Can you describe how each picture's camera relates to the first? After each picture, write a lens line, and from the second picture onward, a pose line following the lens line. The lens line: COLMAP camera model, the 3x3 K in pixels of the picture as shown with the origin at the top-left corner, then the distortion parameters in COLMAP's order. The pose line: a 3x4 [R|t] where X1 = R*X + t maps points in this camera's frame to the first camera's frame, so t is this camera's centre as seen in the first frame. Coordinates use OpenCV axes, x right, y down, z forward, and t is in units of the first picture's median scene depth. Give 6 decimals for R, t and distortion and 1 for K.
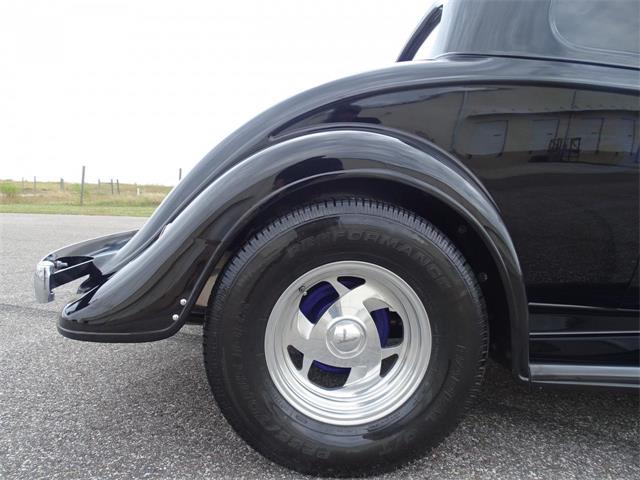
lens RADIAL K [[456.3, 0, 320.1], [0, 456.3, 239.7], [0, 0, 1]] dist [-0.002637, 0.002587]
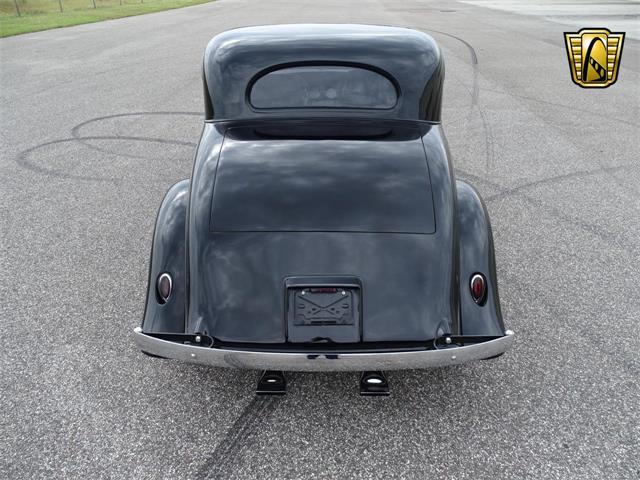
lens RADIAL K [[456.3, 0, 320.8], [0, 456.3, 238.9], [0, 0, 1]] dist [-0.002637, 0.002587]
pose [[0.059378, -0.524051, 0.849614, -1.837584], [0.084531, 0.850699, 0.518812, -1.154015], [-0.994650, 0.041013, 0.094811, 1.454070]]
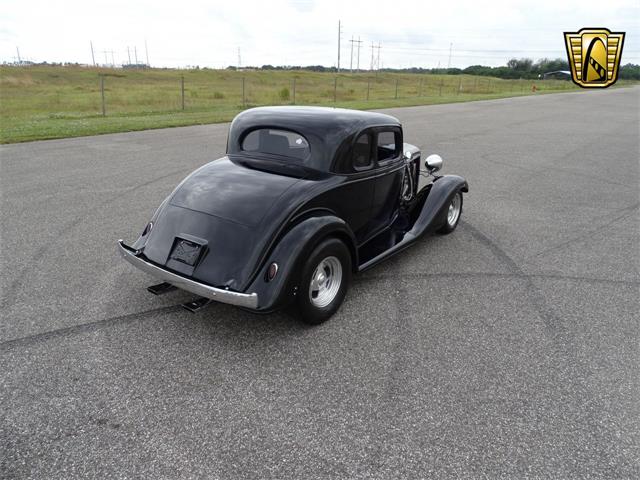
lens RADIAL K [[456.3, 0, 320.1], [0, 456.3, 236.1], [0, 0, 1]] dist [-0.002637, 0.002587]
pose [[0.646404, -0.280748, 0.709467, -2.038869], [0.075455, 0.948807, 0.306711, -1.003019], [-0.759256, -0.144726, 0.634496, -0.893713]]
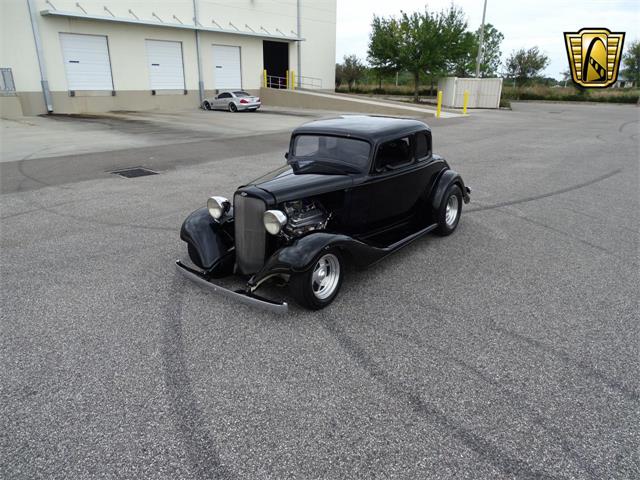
lens RADIAL K [[456.3, 0, 319.4], [0, 456.3, 245.9], [0, 0, 1]] dist [-0.002637, 0.002587]
pose [[-0.654169, 0.220352, -0.723538, 4.798511], [-0.089791, 0.927230, 0.363568, -1.283202], [0.751000, 0.302802, -0.586780, 4.410765]]
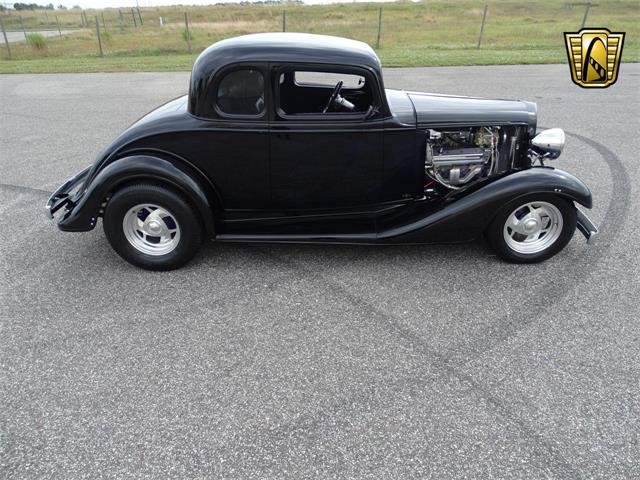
lens RADIAL K [[456.3, 0, 324.9], [0, 456.3, 239.4], [0, 0, 1]] dist [-0.002637, 0.002587]
pose [[0.995238, -0.014557, -0.096378, 1.373470], [0.049647, 0.926612, 0.372726, -0.716951], [0.083879, -0.375736, 0.922923, -1.554551]]
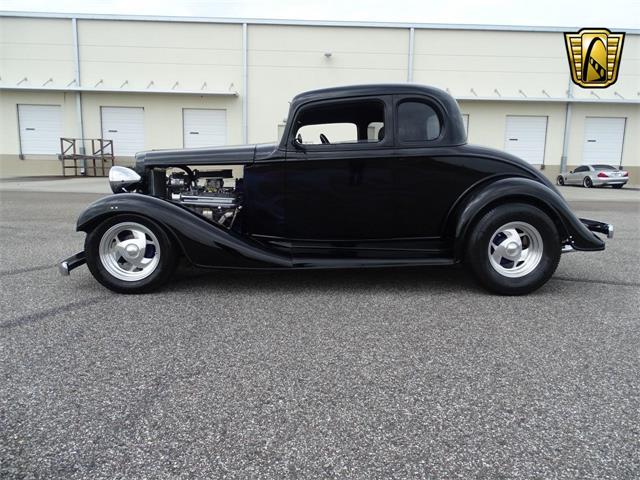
lens RADIAL K [[456.3, 0, 322.2], [0, 456.3, 239.5], [0, 0, 1]] dist [-0.002637, 0.002587]
pose [[-0.998619, -0.048938, -0.019113, 1.229061], [-0.052036, 0.971489, 0.231305, -0.564518], [0.007248, 0.231980, -0.972694, 5.096988]]
